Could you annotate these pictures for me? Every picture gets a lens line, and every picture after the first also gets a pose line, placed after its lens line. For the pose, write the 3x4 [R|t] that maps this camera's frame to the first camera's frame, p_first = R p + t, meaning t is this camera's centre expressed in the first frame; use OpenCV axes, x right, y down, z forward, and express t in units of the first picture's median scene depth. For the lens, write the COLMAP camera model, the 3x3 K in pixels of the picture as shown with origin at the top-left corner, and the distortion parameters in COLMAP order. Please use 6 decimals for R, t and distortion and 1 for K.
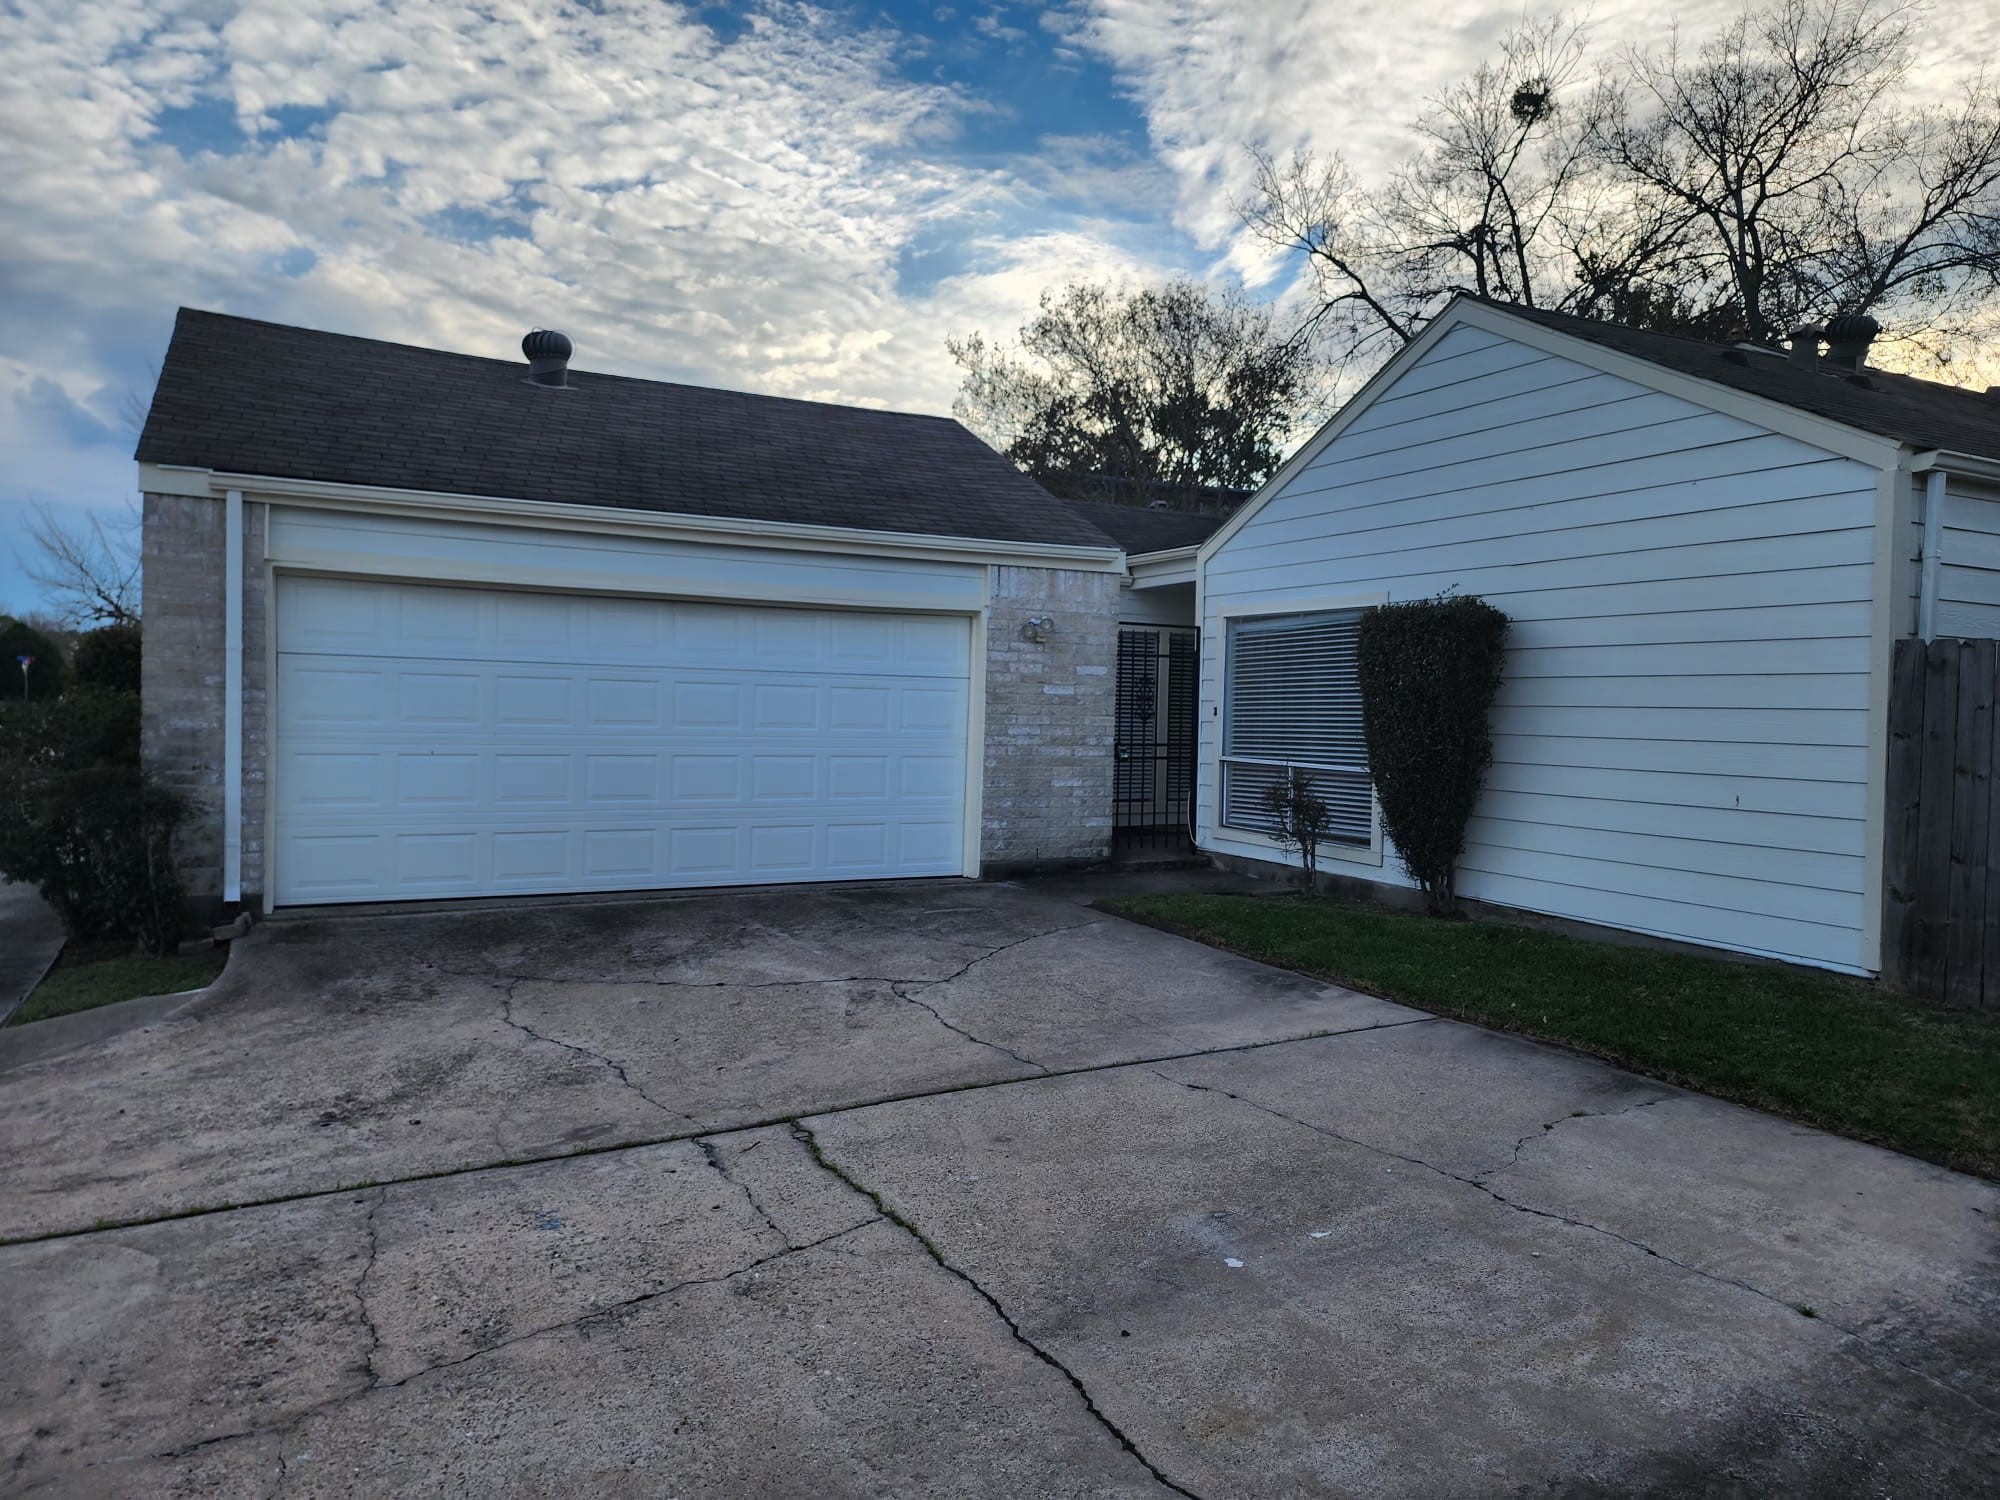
lens RADIAL K [[1367.3, 0, 987.8], [0, 1367.3, 714.6], [0, 0, 1]] dist [0.065976, -0.046491]
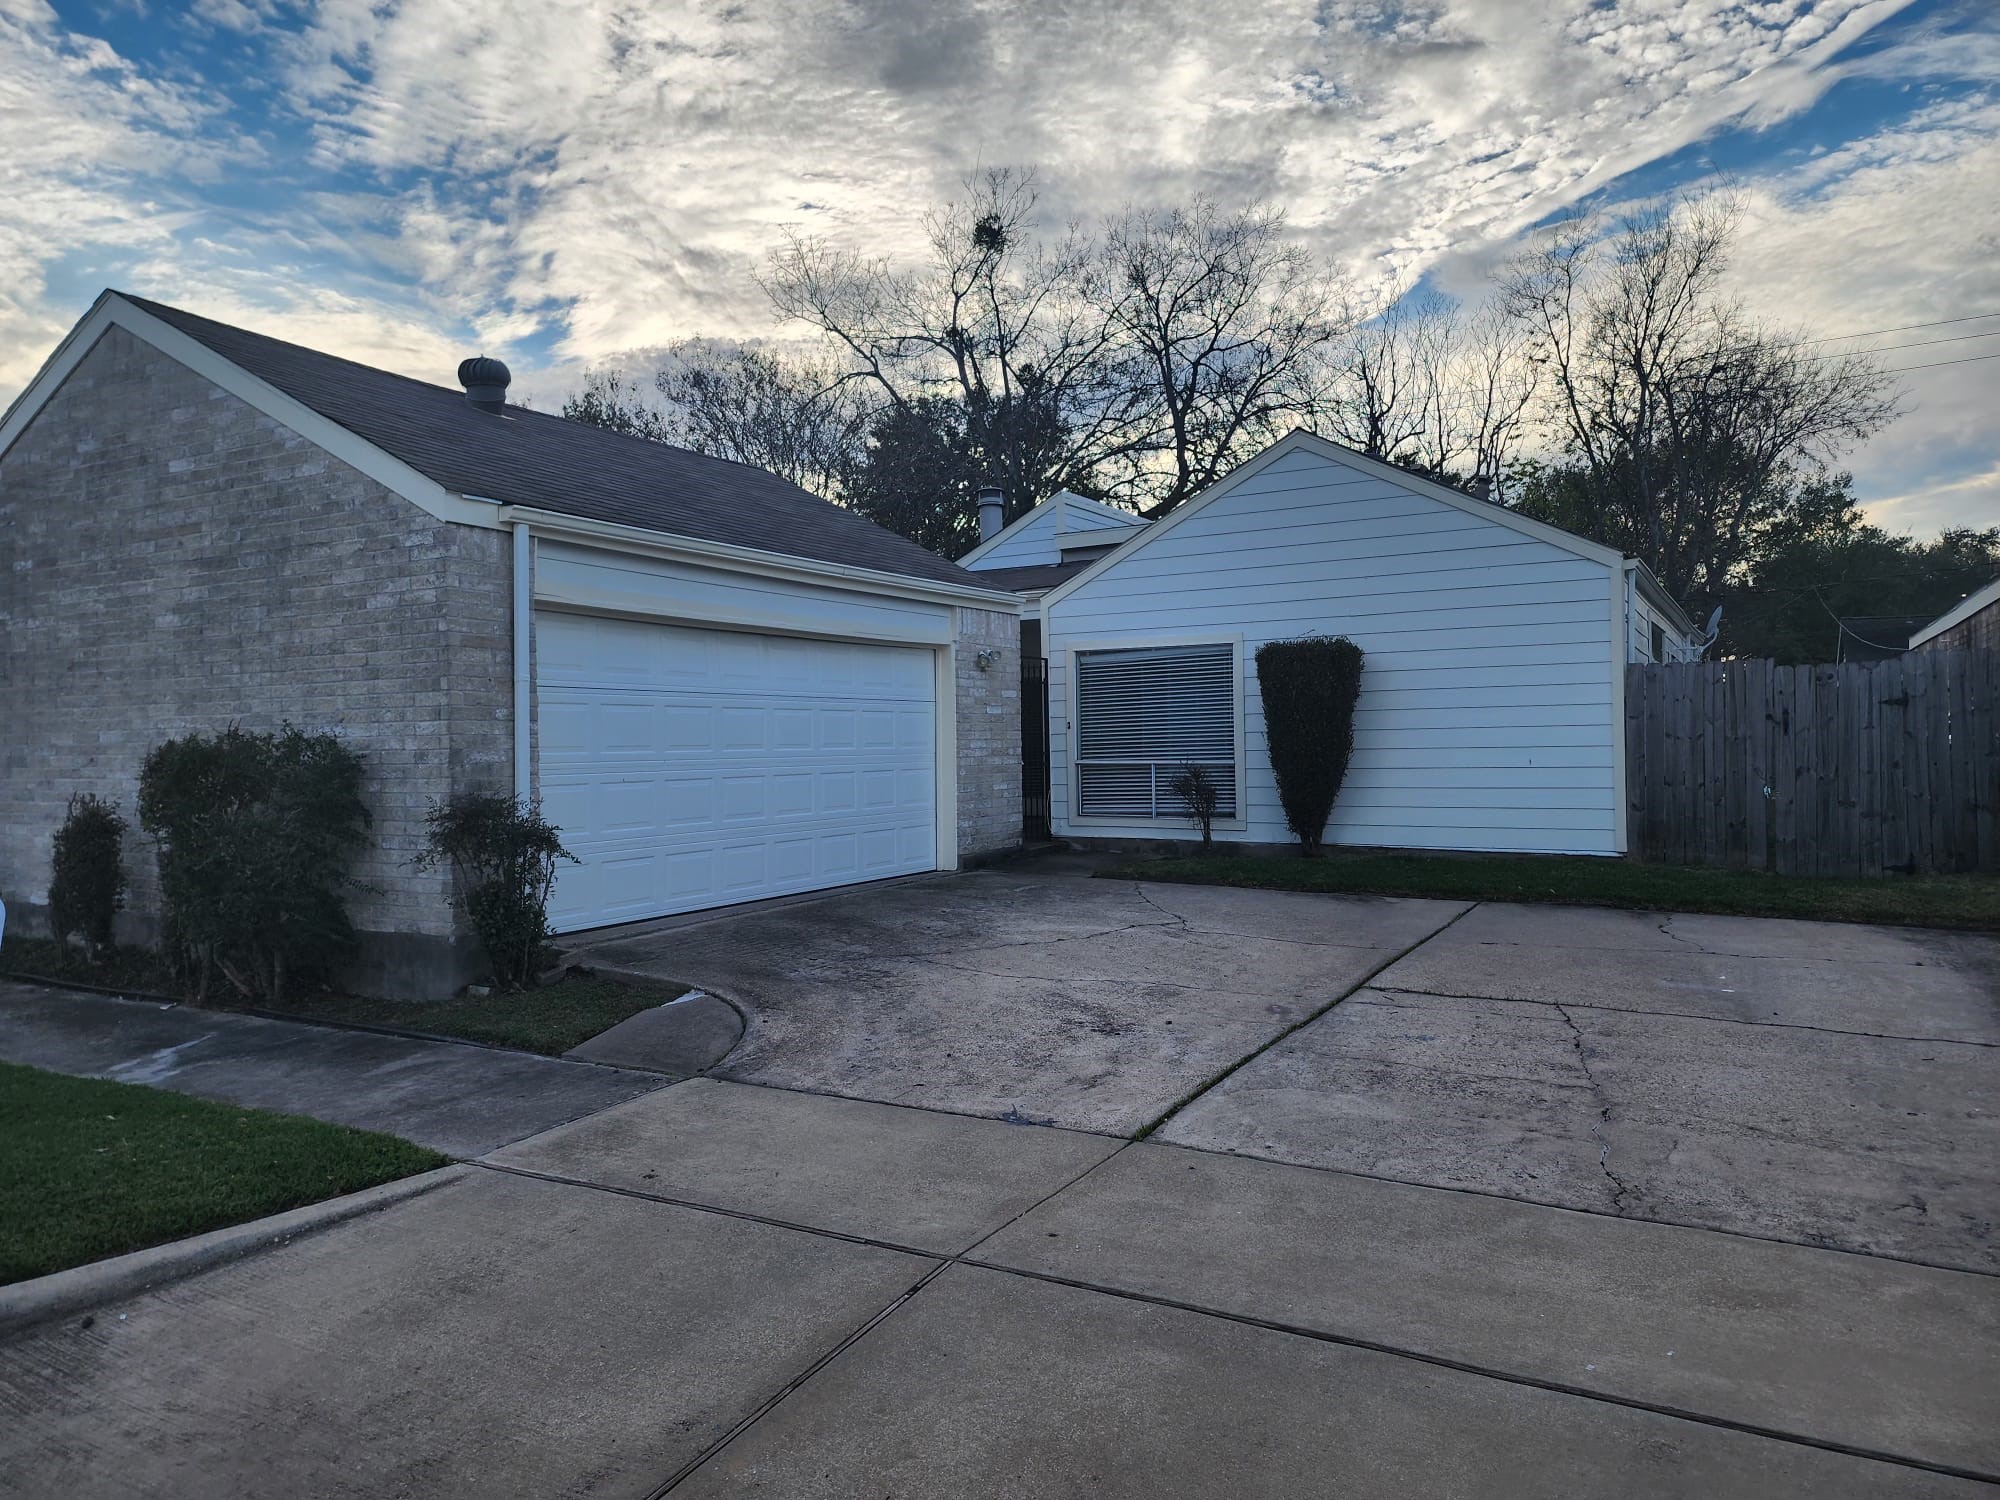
lens RADIAL K [[1373.8, 0, 991.6], [0, 1373.8, 722.1], [0, 0, 1]] dist [0.049749, -0.016428]
pose [[0.832638, -0.027389, 0.553141, -0.633308], [0.038631, 0.999216, -0.008673, 0.003129], [-0.552469, 0.028590, 0.833043, -0.014360]]
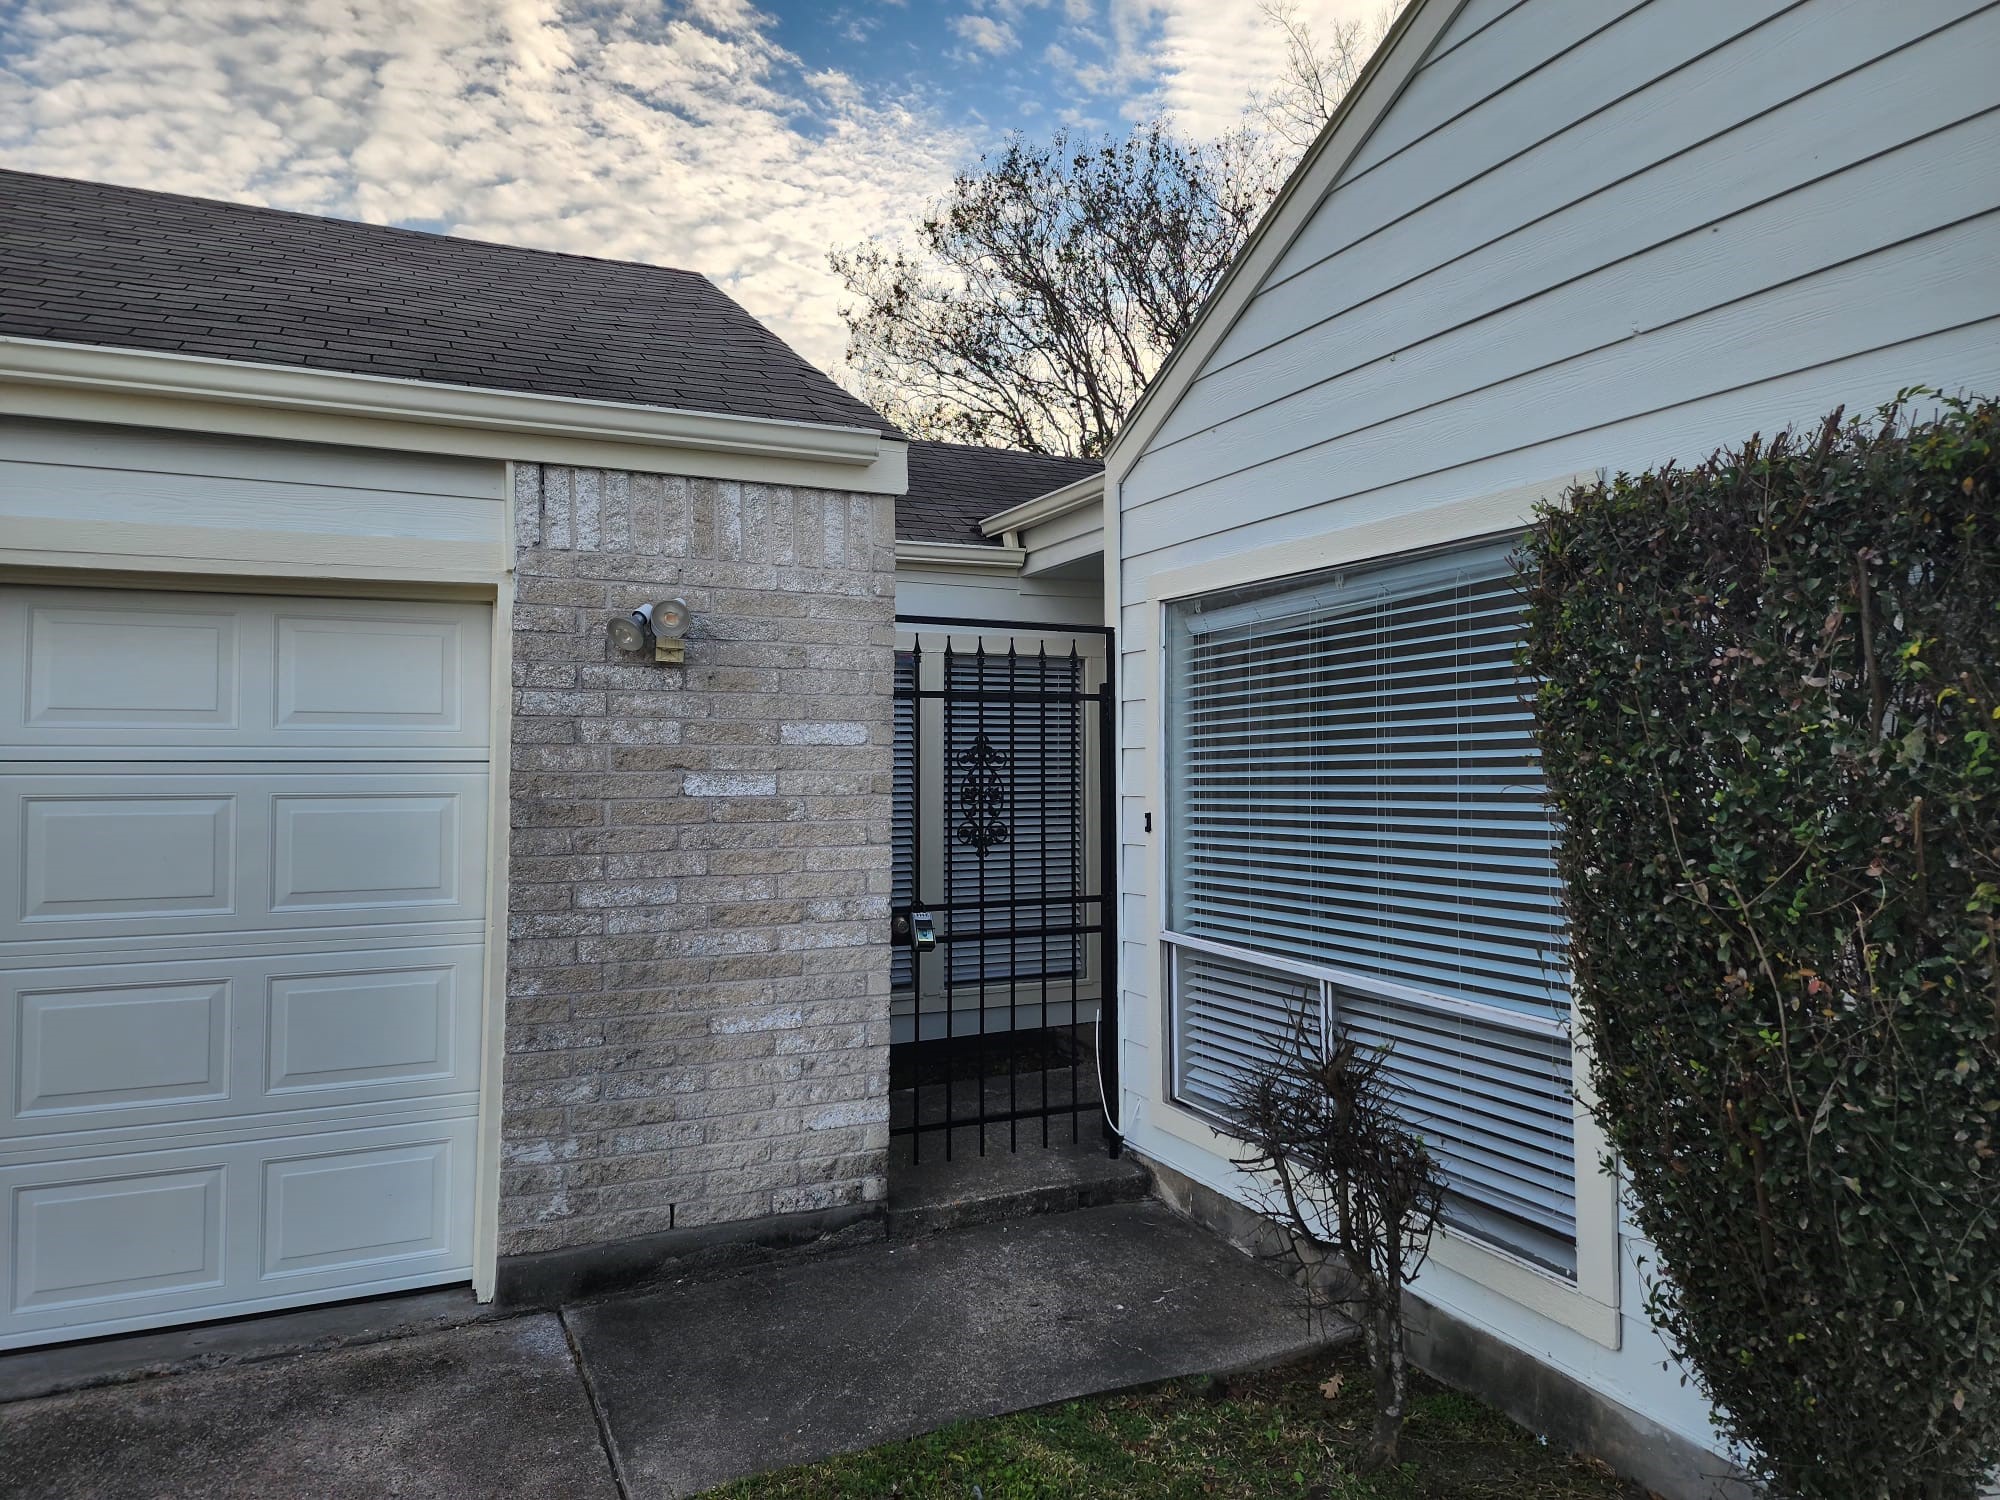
lens RADIAL K [[1367.3, 0, 1037.9], [0, 1367.3, 730.7], [0, 0, 1]] dist [0.065976, -0.046491]
pose [[0.999516, -0.025484, -0.017845, 0.150025], [0.024829, 0.999042, -0.036026, -0.017590], [0.018746, 0.035566, 0.999191, 0.616958]]
